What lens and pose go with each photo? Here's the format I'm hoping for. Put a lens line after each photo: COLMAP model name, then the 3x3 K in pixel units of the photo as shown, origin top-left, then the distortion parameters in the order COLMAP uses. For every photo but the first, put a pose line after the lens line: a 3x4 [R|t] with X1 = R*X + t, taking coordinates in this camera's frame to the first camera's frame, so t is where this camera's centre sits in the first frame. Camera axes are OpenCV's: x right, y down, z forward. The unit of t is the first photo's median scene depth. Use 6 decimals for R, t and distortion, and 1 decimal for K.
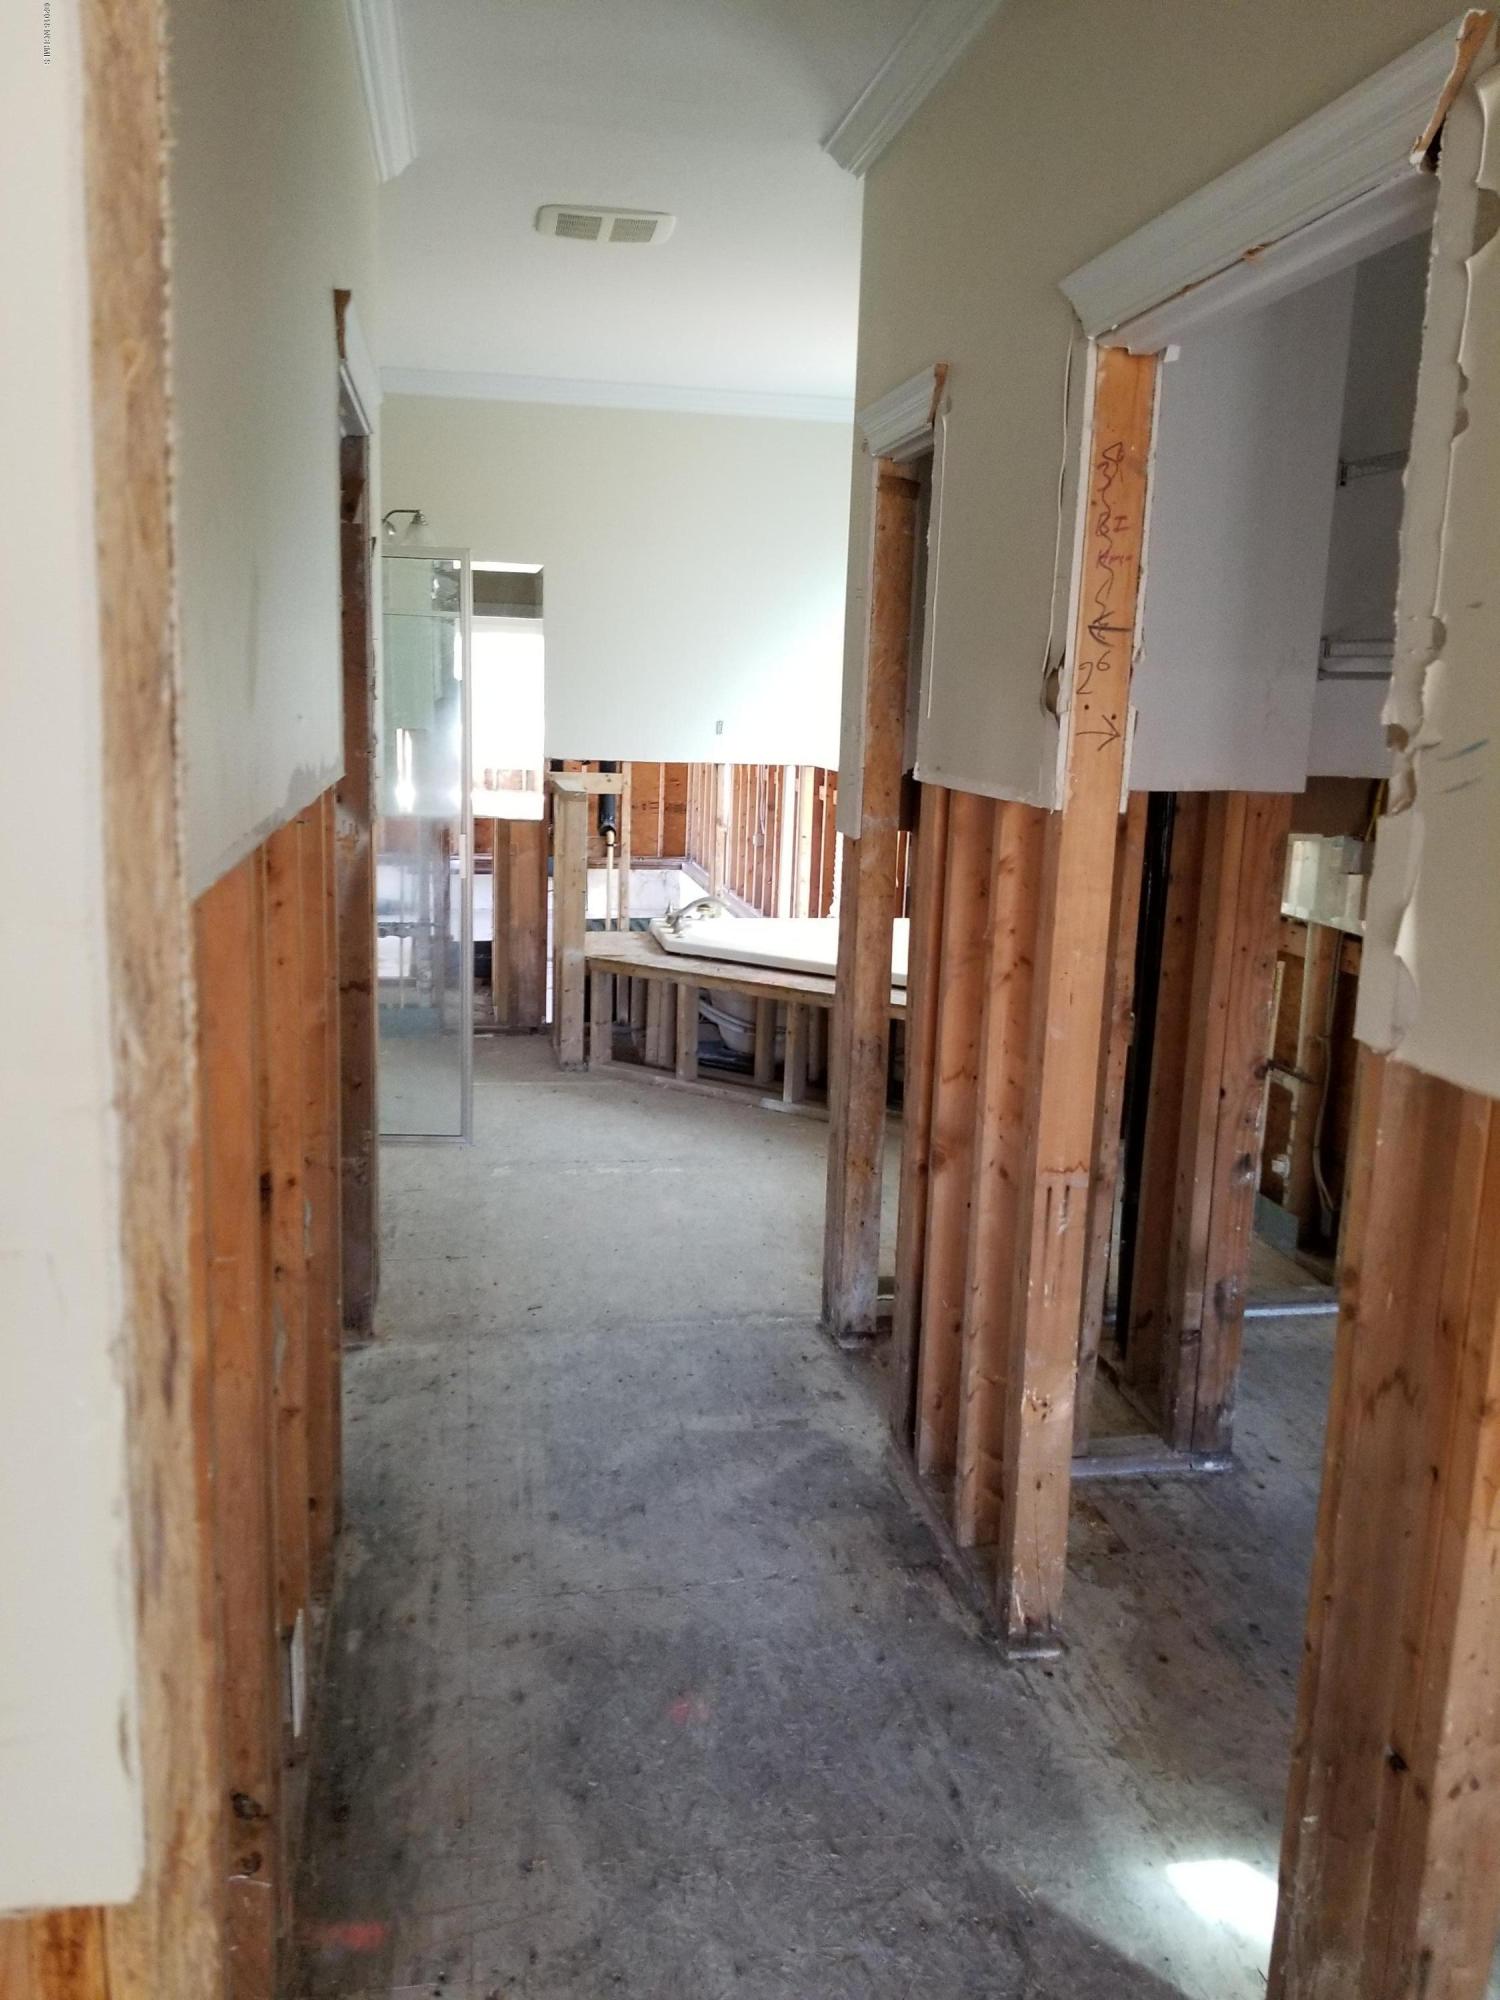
lens RADIAL K [[1567.8, 0, 747.5], [0, 1567.8, 993.5], [0, 0, 1]] dist [0.050084, -0.095071]
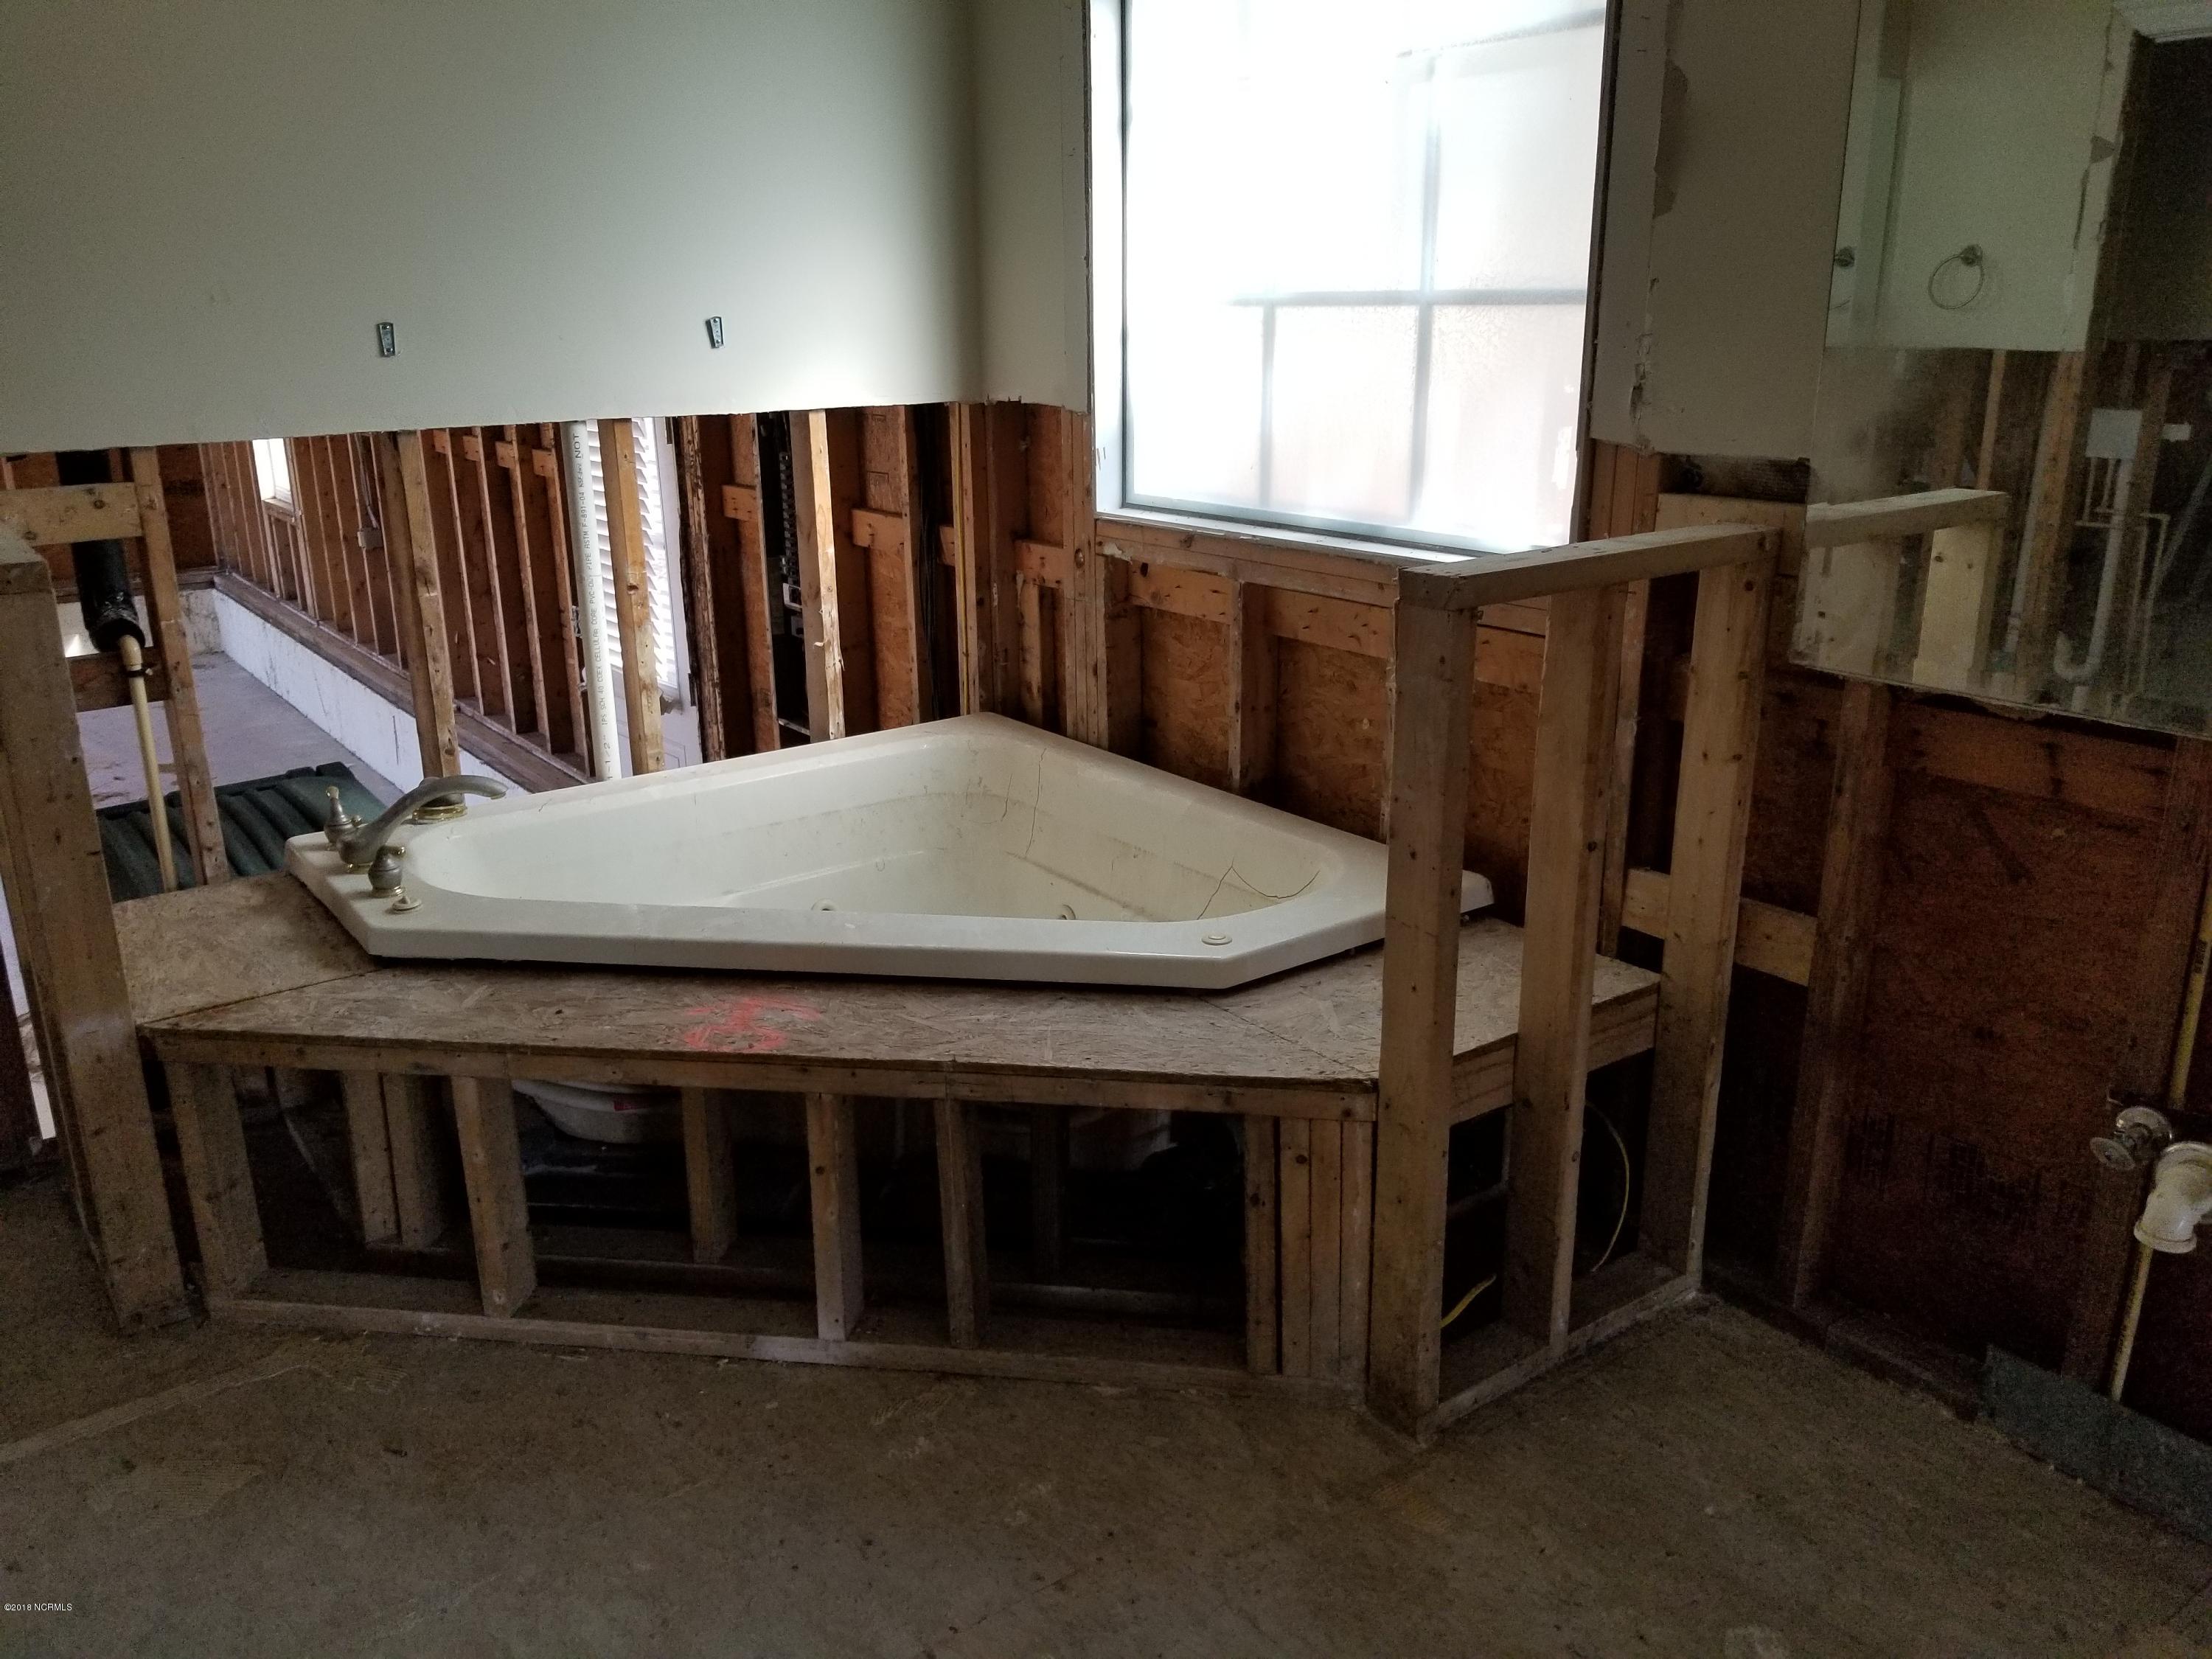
lens RADIAL K [[1734.0, 0, 1101.8], [0, 1734.0, 832.7], [0, 0, 1]] dist [0.050084, -0.095071]
pose [[0.896591, -0.176869, 0.406007, -0.058966], [0.127894, 0.981134, 0.144982, -0.093127], [-0.423990, -0.078063, 0.902296, 0.546329]]
